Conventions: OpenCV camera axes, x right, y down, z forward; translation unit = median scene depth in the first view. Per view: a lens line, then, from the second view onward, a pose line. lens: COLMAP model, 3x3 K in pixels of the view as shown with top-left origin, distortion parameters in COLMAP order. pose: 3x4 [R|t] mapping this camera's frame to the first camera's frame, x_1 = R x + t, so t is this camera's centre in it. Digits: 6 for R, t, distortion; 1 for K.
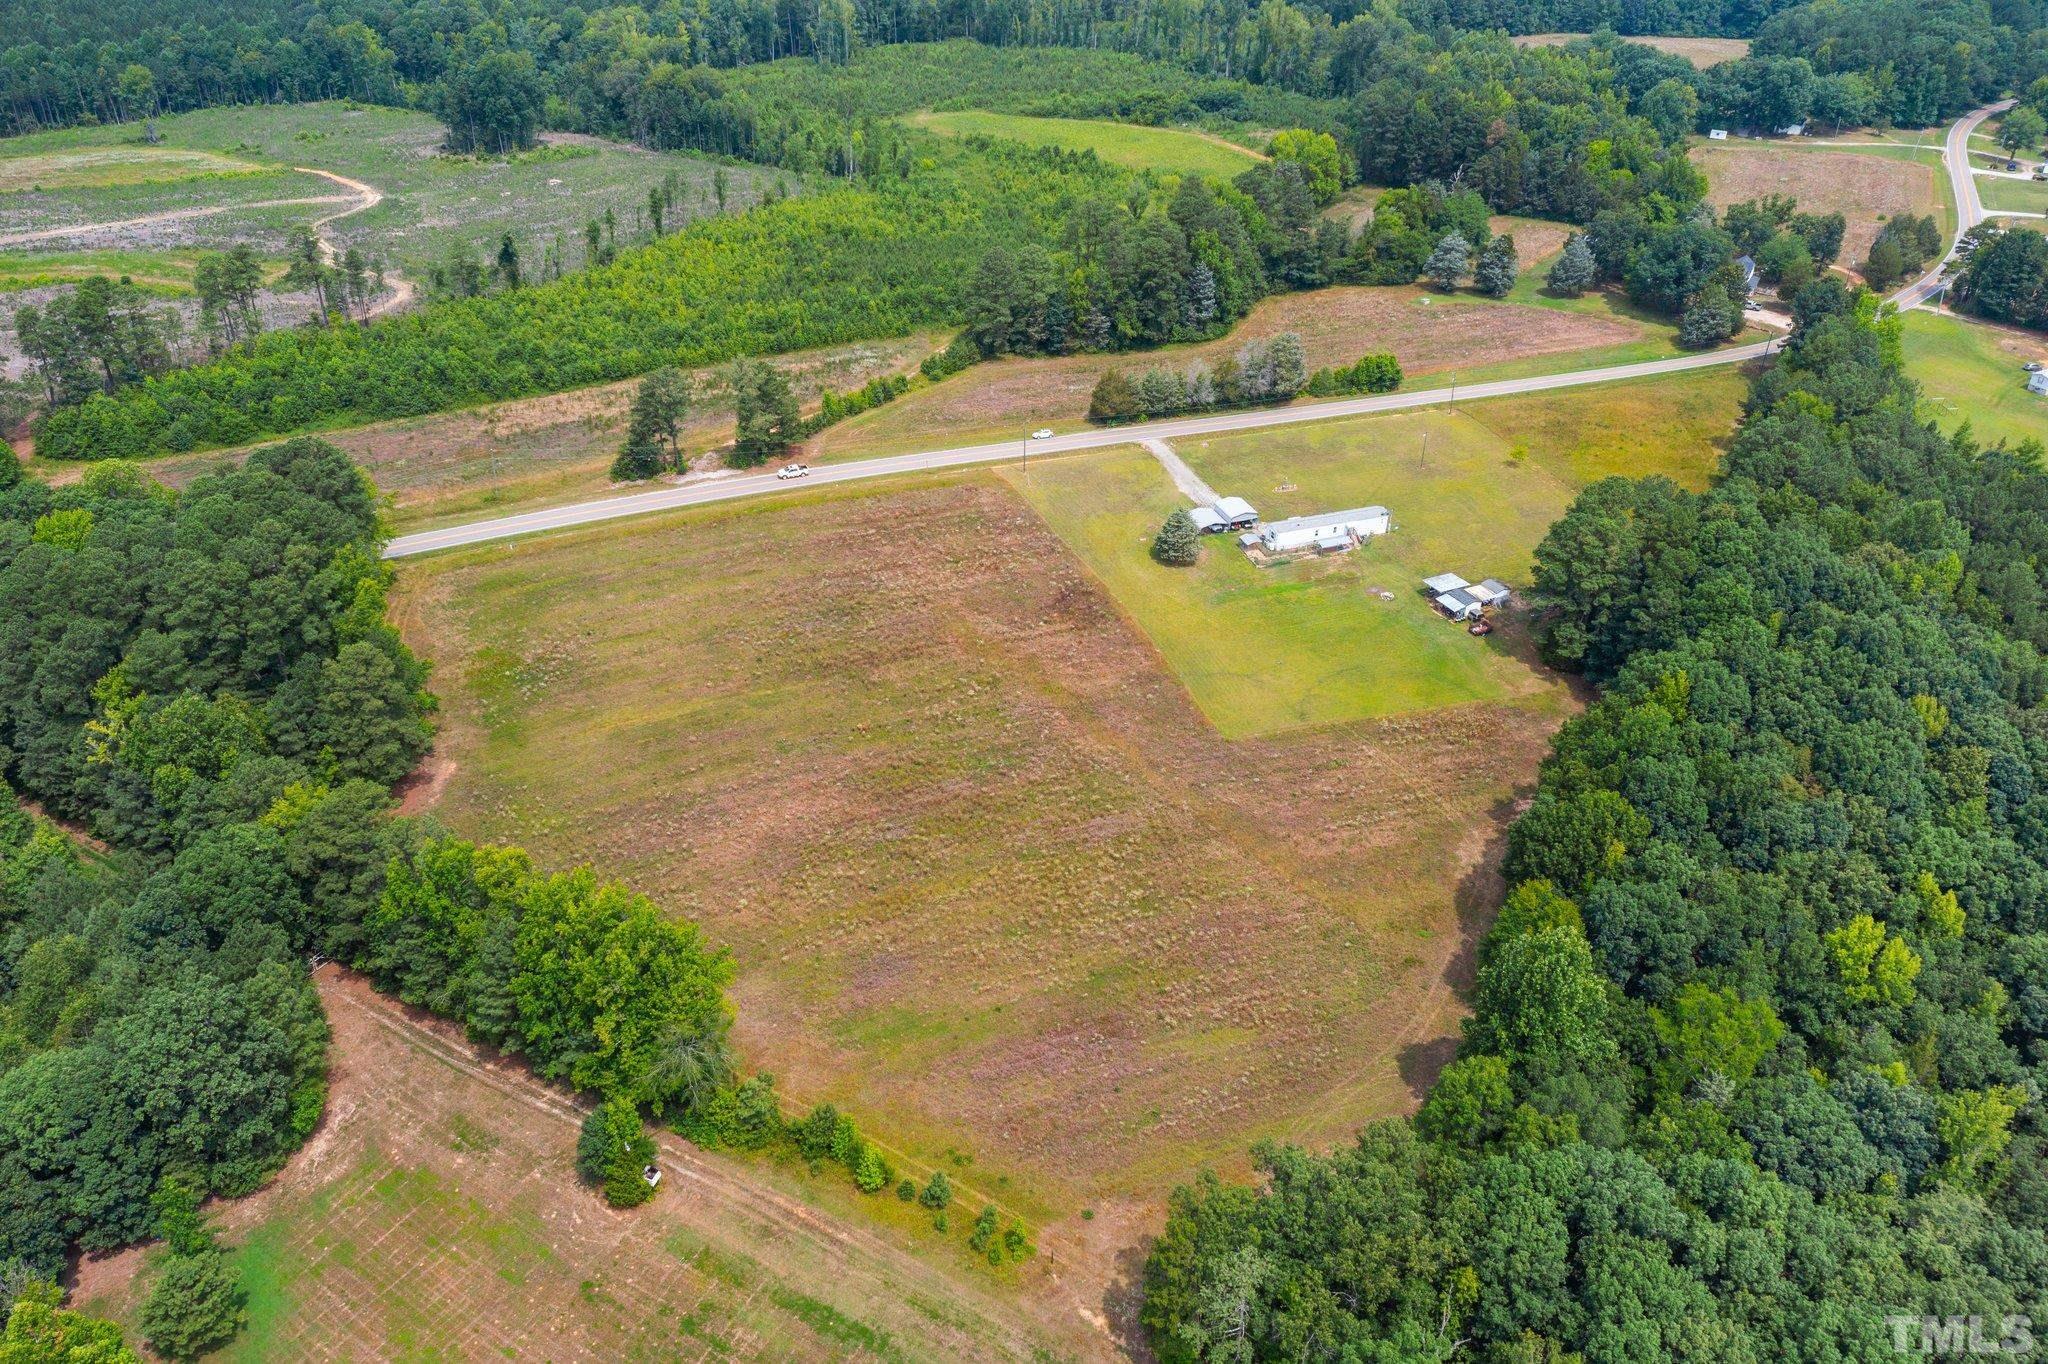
lens RADIAL K [[1614.2, 0, 1026.9], [0, 1614.2, 694.5], [0, 0, 1]] dist [0.004831, 0.007149]
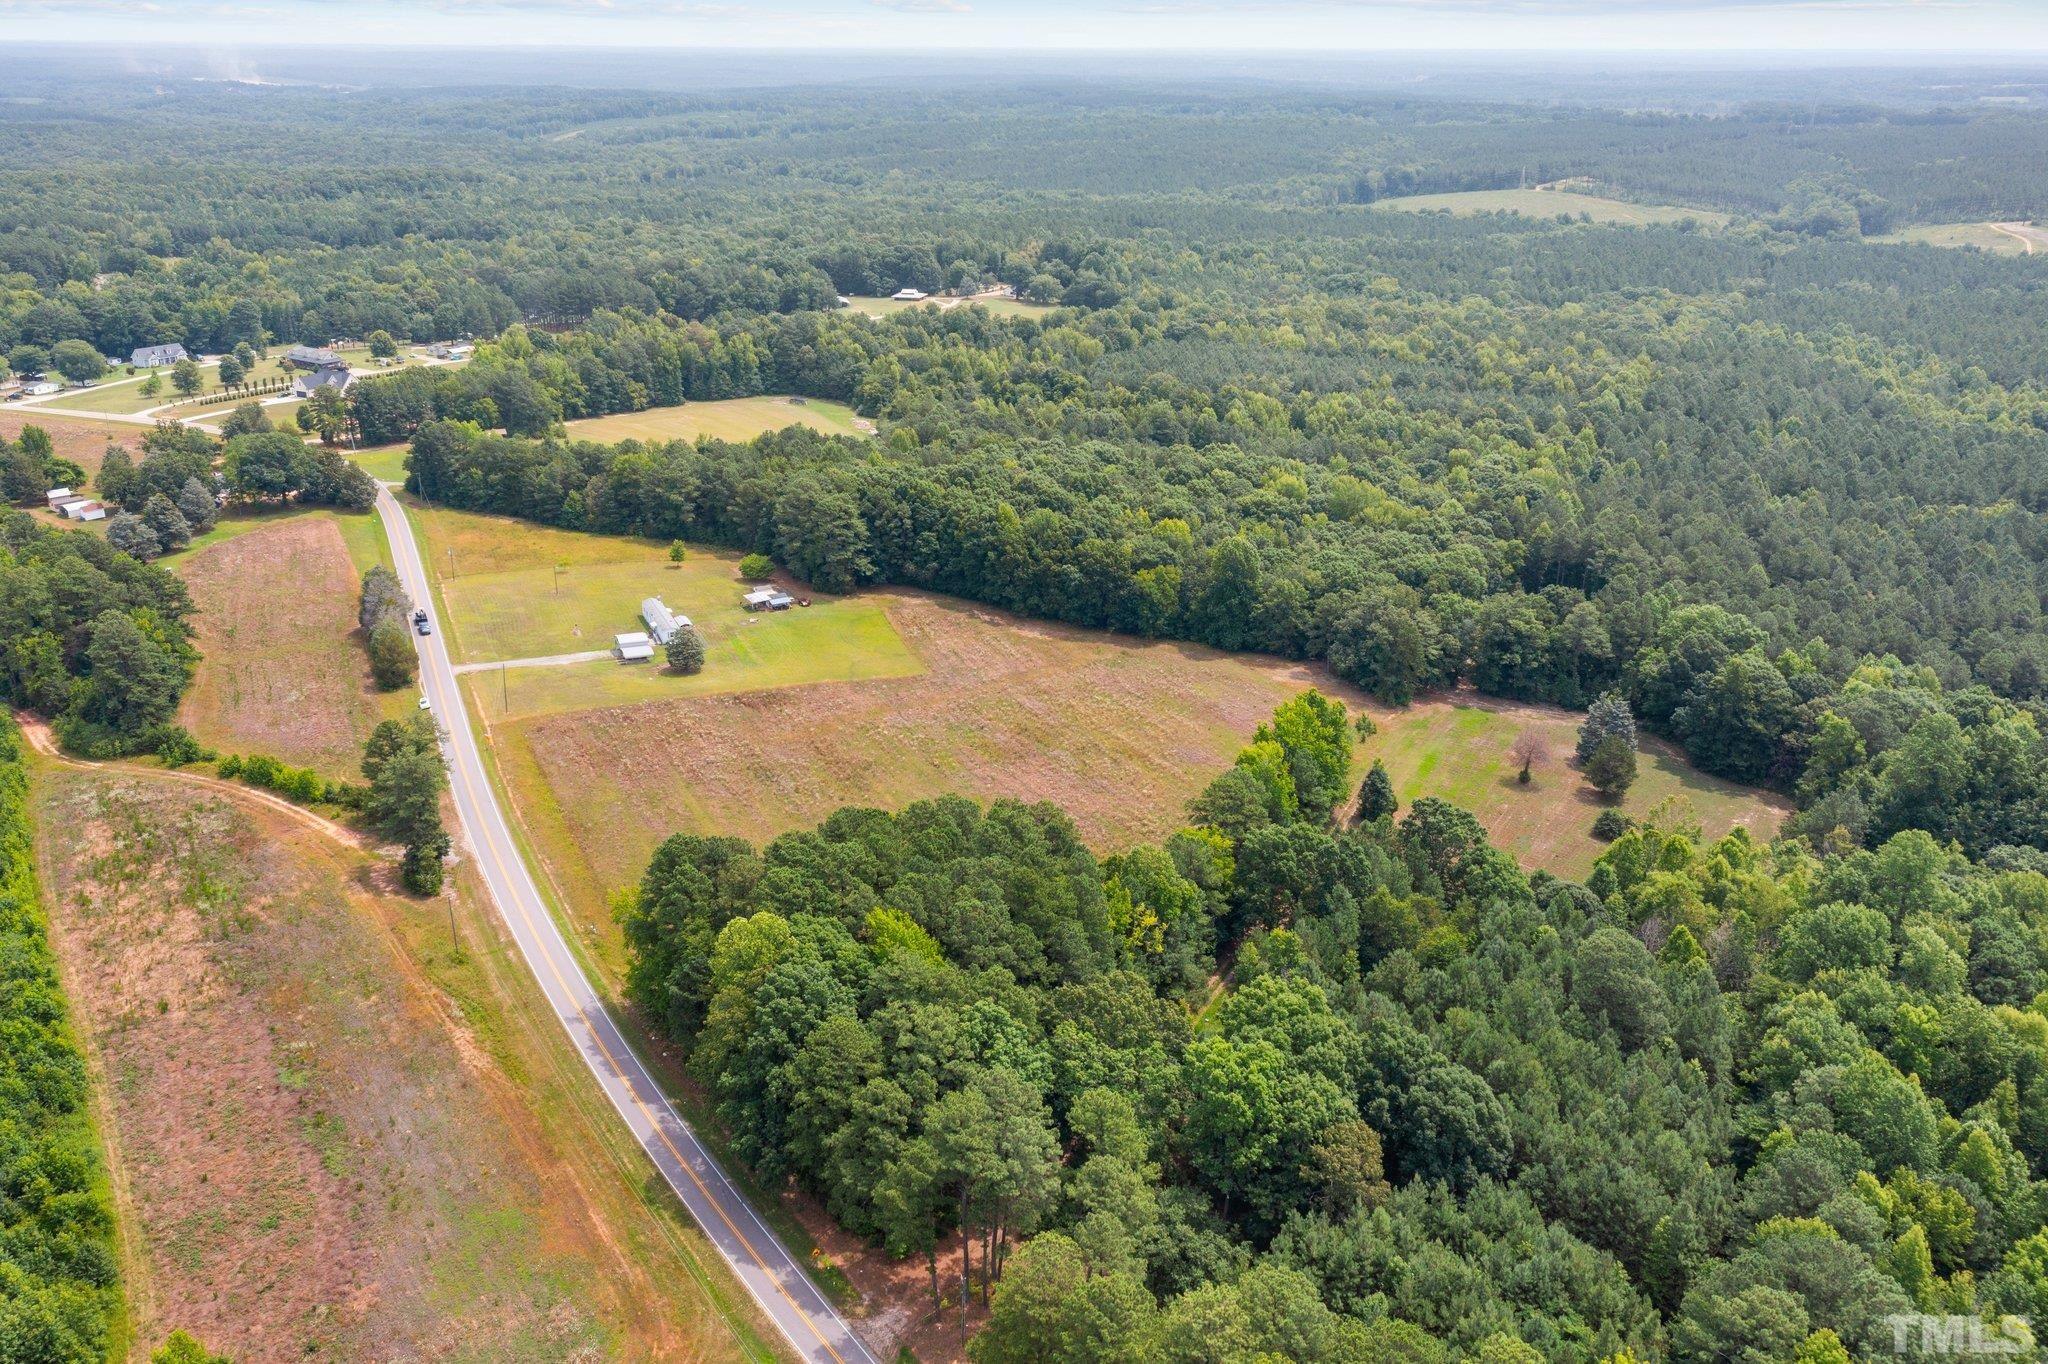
lens RADIAL K [[1614.2, 0, 1012.8], [0, 1614.2, 684.9], [0, 0, 1]] dist [0.004831, 0.007149]
pose [[-0.044398, -0.383446, 0.922496, -0.907563], [0.519294, 0.779993, 0.349205, -0.320288], [-0.853442, 0.494550, 0.164491, 0.489312]]
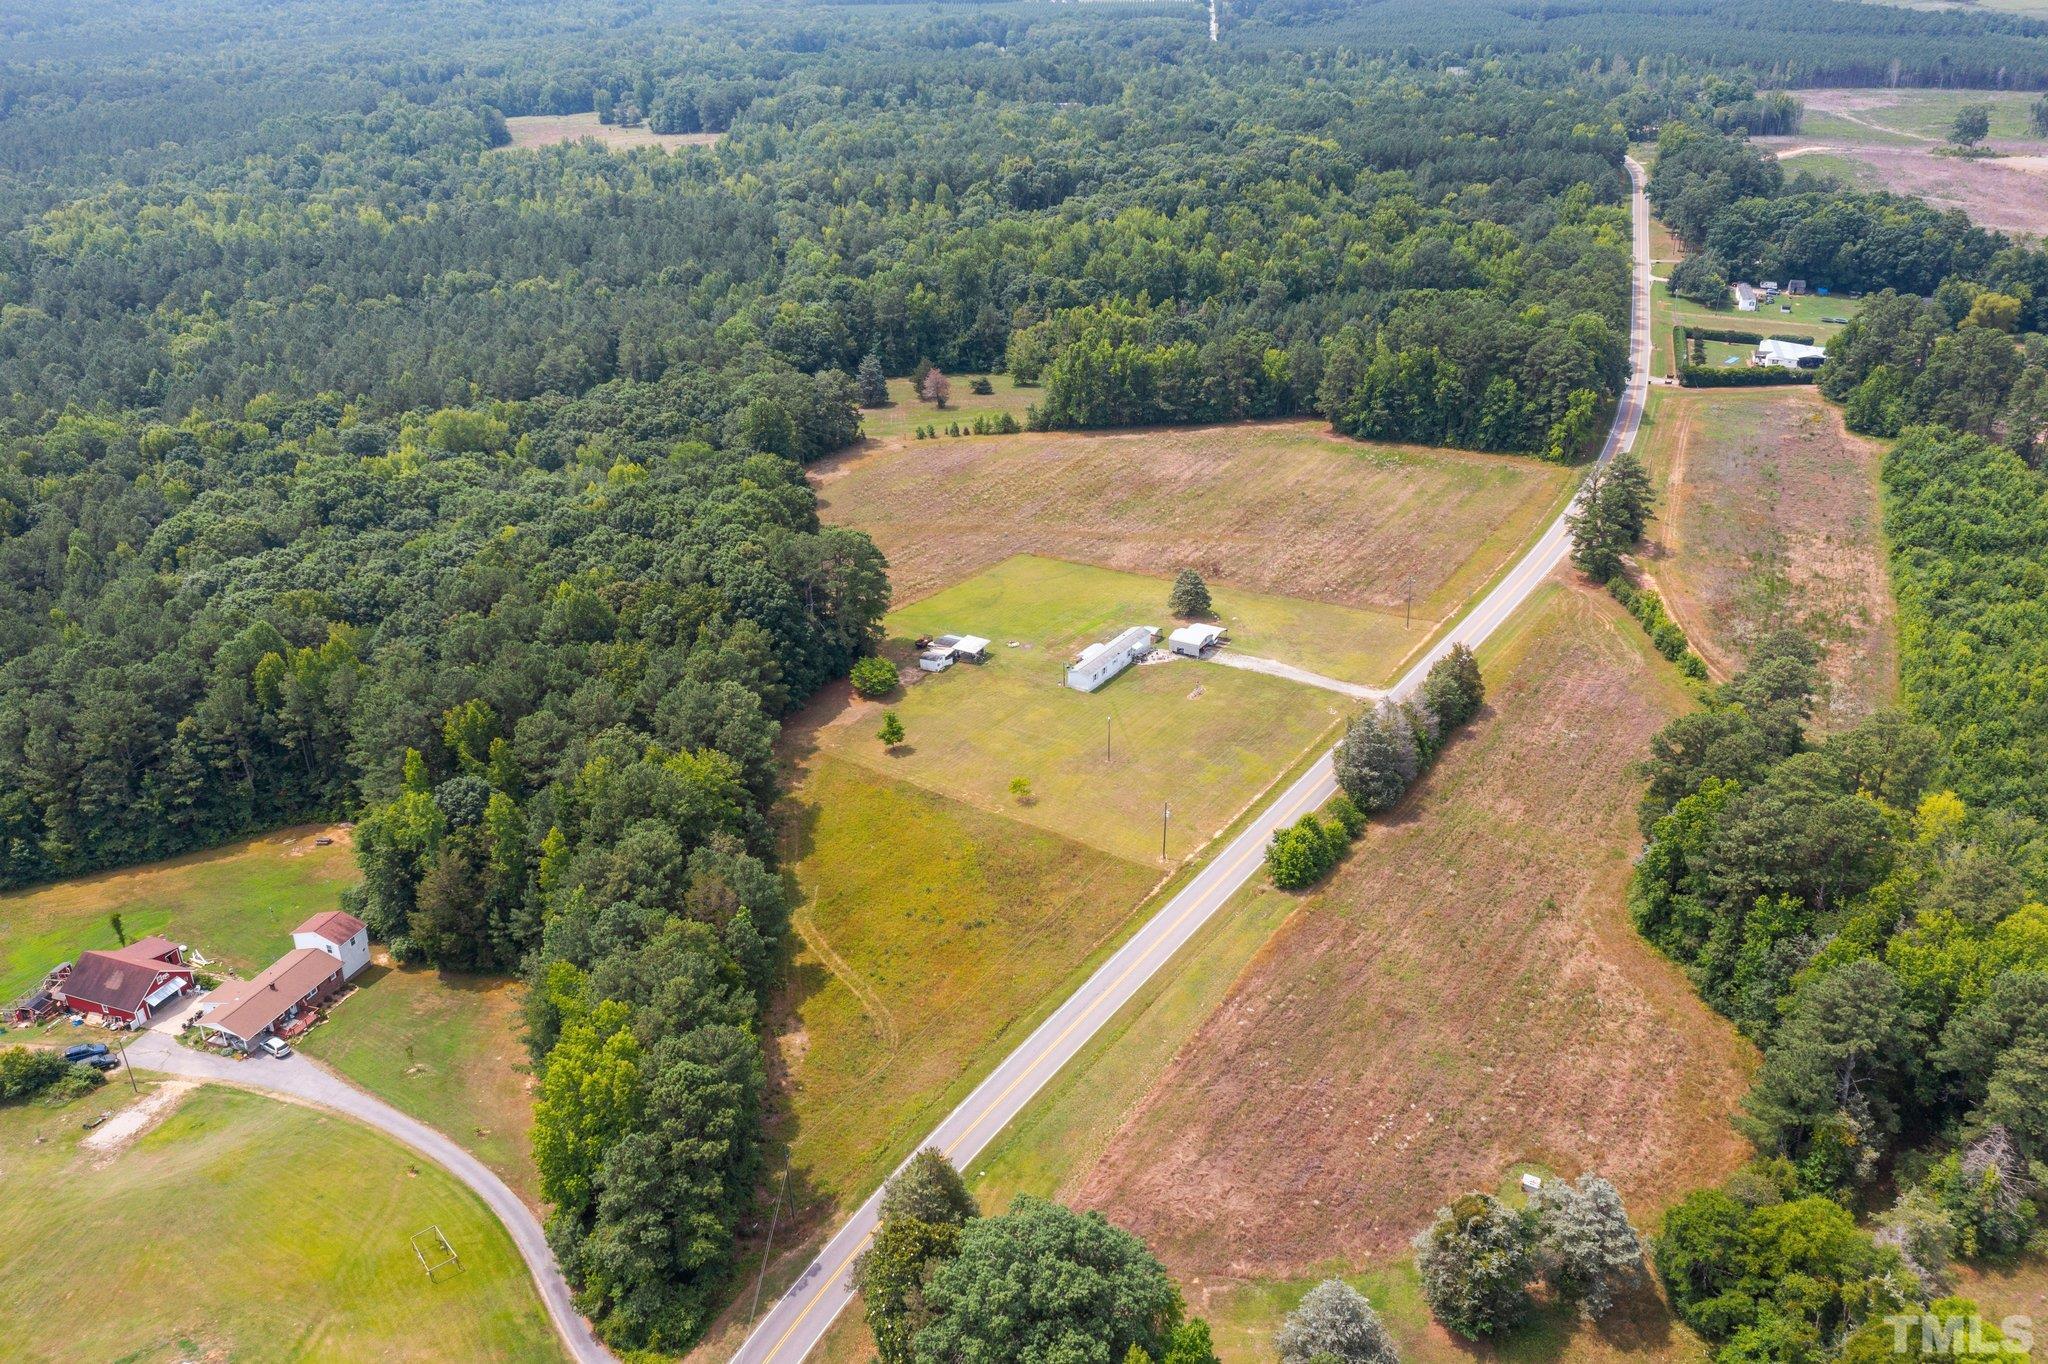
lens RADIAL K [[1614.2, 0, 1022.1], [0, 1614.2, 682.4], [0, 0, 1]] dist [0.004831, 0.007149]
pose [[-0.816443, 0.245399, -0.522685, 0.662746], [-0.303495, 0.587709, 0.749993, -0.728065], [0.491234, 0.770959, -0.405354, 1.205931]]
